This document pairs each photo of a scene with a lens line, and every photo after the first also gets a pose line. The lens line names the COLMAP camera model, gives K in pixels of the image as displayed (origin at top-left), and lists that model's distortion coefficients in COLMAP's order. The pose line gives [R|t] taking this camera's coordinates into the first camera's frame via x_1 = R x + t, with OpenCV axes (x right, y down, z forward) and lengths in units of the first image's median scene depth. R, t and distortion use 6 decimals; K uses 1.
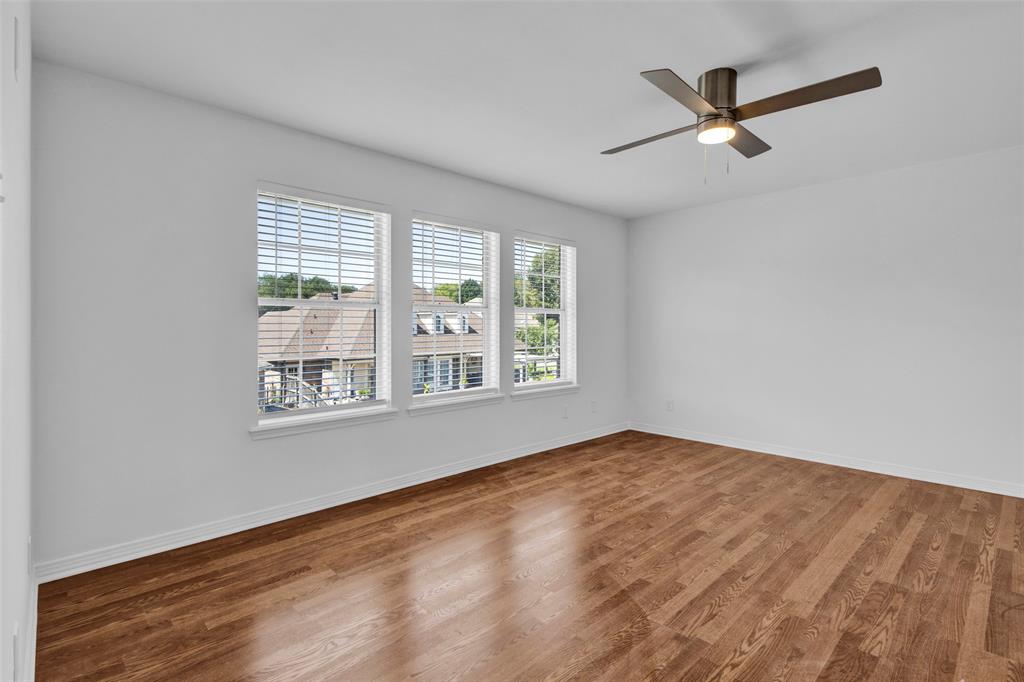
lens RADIAL K [[475.3, 0, 510.6], [0, 475.3, 326.2], [0, 0, 1]] dist [-0.000466, -0.001222]
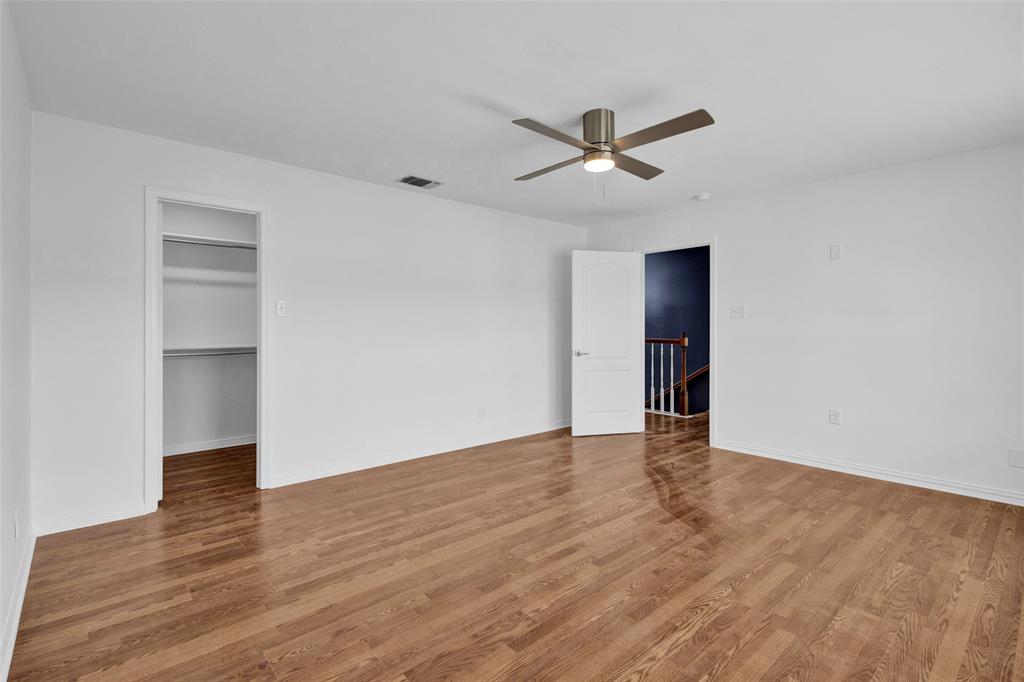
lens RADIAL K [[475.3, 0, 510.6], [0, 475.3, 326.2], [0, 0, 1]] dist [-0.000466, -0.001222]
pose [[-0.999390, 0.003042, 0.034799, 0.565572], [0.003031, 0.999995, -0.000359, -0.005757], [-0.034800, -0.000253, -0.999394, 2.013859]]
